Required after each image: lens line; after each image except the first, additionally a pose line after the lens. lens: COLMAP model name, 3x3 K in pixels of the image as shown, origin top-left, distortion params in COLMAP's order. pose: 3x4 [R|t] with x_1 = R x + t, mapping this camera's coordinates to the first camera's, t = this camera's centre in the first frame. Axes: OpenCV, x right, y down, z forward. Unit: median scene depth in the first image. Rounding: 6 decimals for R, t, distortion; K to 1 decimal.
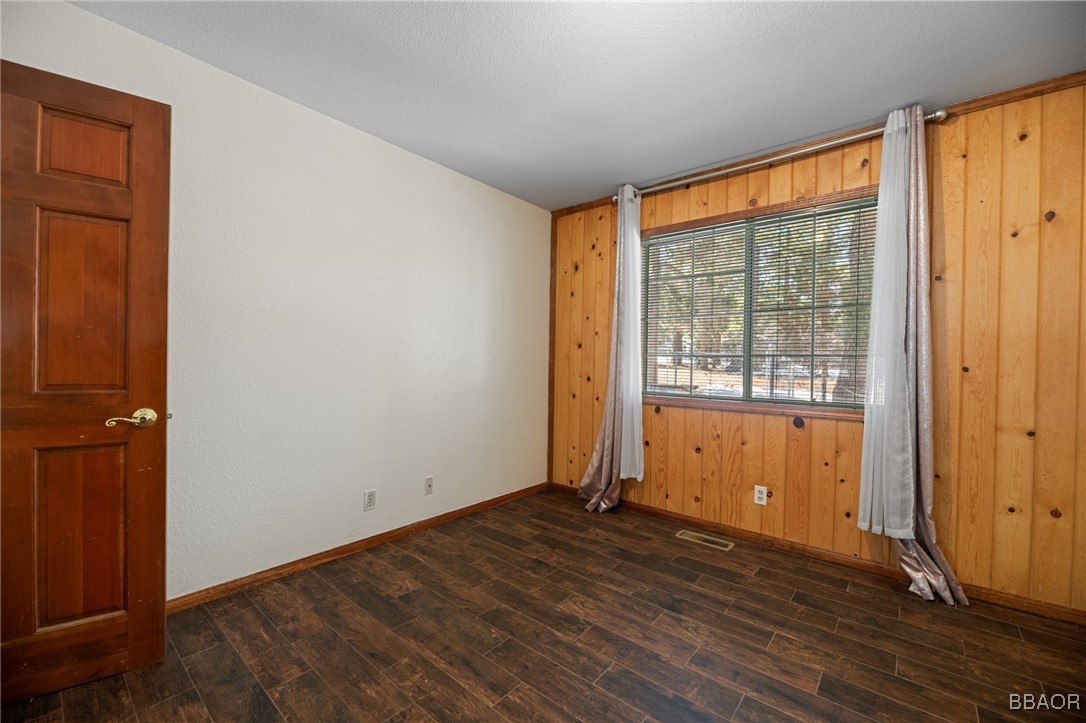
lens RADIAL K [[437.3, 0, 542.1], [0, 437.3, 364.8], [0, 0, 1]] dist [-0.002477, -0.002452]
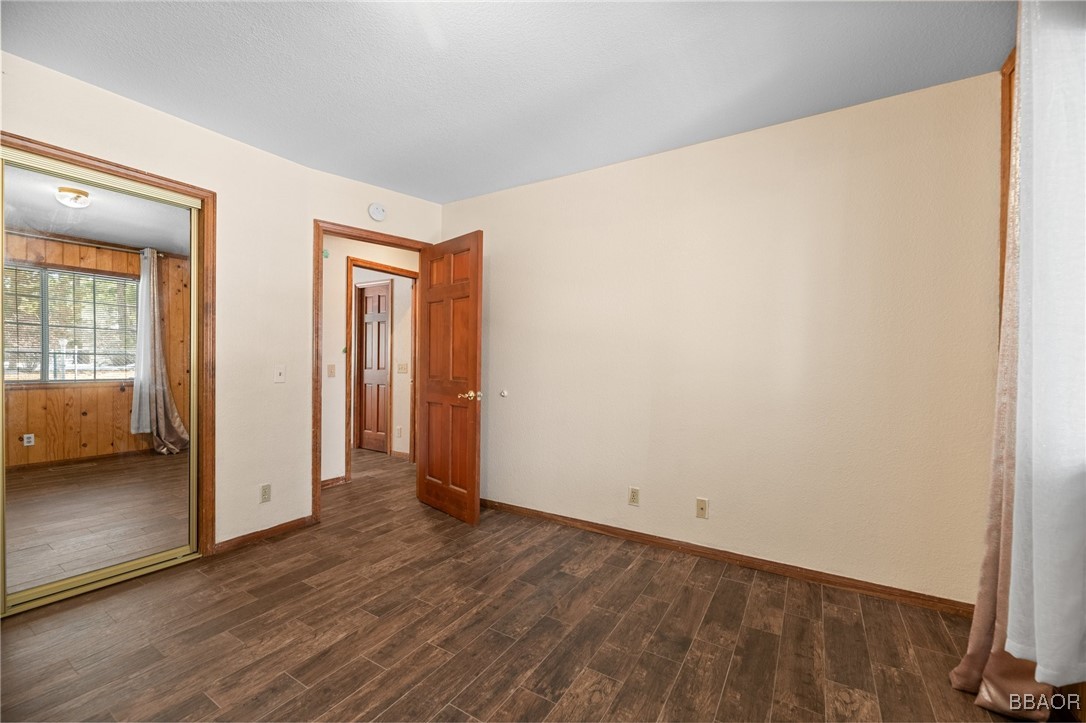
lens RADIAL K [[437.3, 0, 544.4], [0, 437.3, 368.9], [0, 0, 1]] dist [-0.002477, -0.002452]
pose [[0.147452, -0.001776, -0.989068, 0.685342], [-0.014065, 0.999893, -0.003893, 0.003305], [0.988969, 0.014486, 0.147411, 0.666376]]
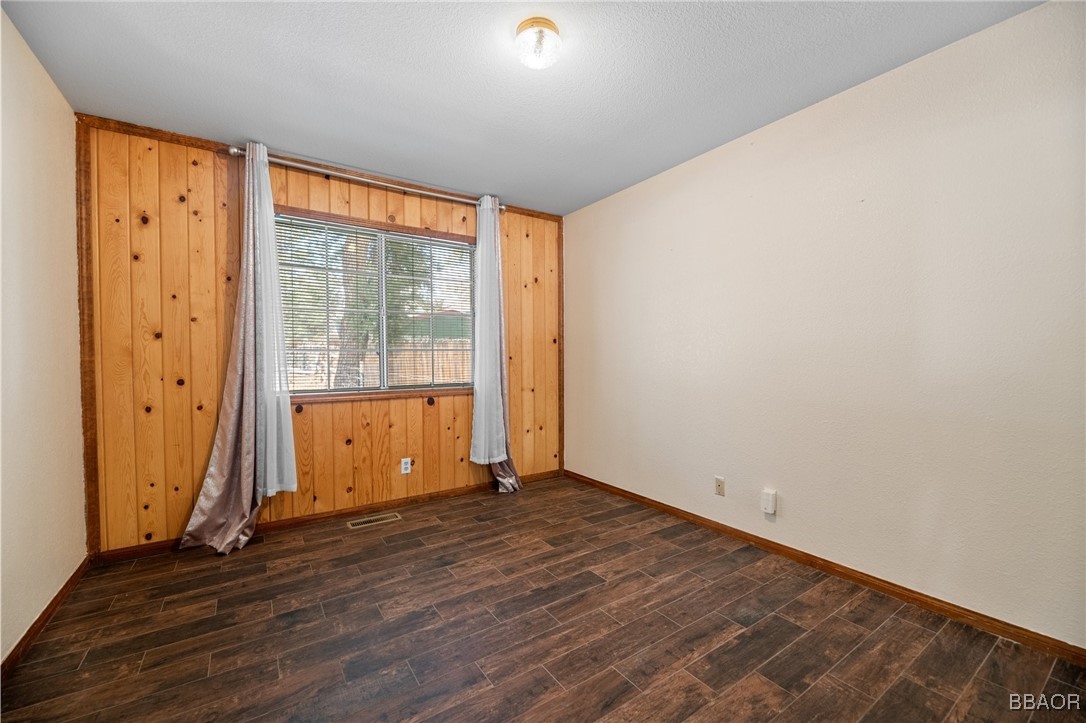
lens RADIAL K [[437.3, 0, 543.7], [0, 437.3, 364.1], [0, 0, 1]] dist [-0.002477, -0.002452]
pose [[0.273379, -0.032486, 0.961358, -0.627510], [0.016236, 0.999443, 0.029156, -0.012793], [-0.961769, 0.007638, 0.273754, 0.346461]]
